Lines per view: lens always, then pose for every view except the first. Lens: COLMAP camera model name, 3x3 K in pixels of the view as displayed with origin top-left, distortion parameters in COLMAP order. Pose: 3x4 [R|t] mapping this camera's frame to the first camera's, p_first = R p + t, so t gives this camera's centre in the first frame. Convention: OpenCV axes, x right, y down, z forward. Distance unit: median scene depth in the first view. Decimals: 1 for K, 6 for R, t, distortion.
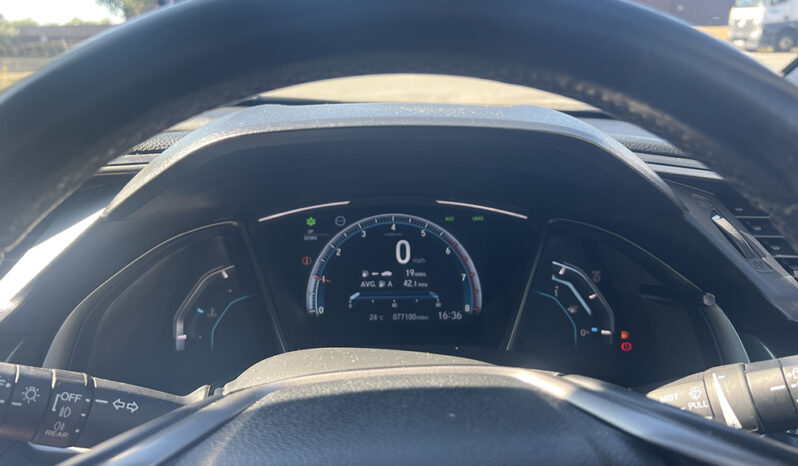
lens RADIAL K [[605.2, 0, 400.9], [0, 605.2, 230.7], [0, 0, 1]] dist [0.033605, -0.045125]
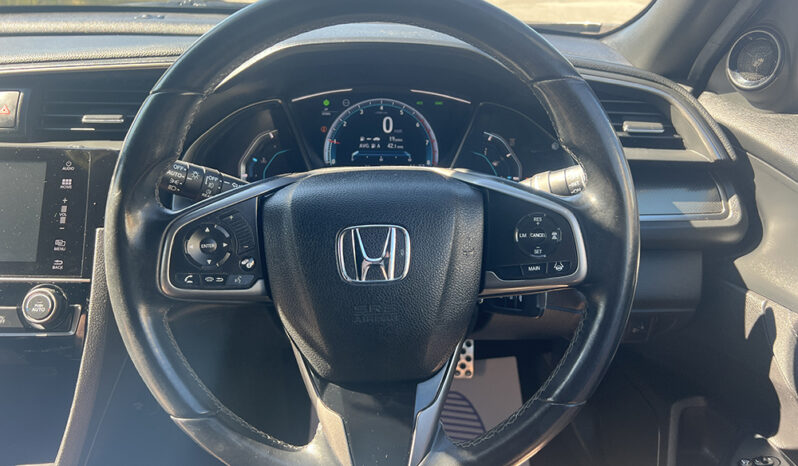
lens RADIAL K [[605.2, 0, 397.9], [0, 605.2, 237.5], [0, 0, 1]] dist [0.033605, -0.045125]
pose [[0.999661, 0.024850, -0.007768, 0.047694], [-0.023239, 0.986162, 0.164146, 0.063973], [0.011739, -0.163910, 0.986405, -0.531875]]
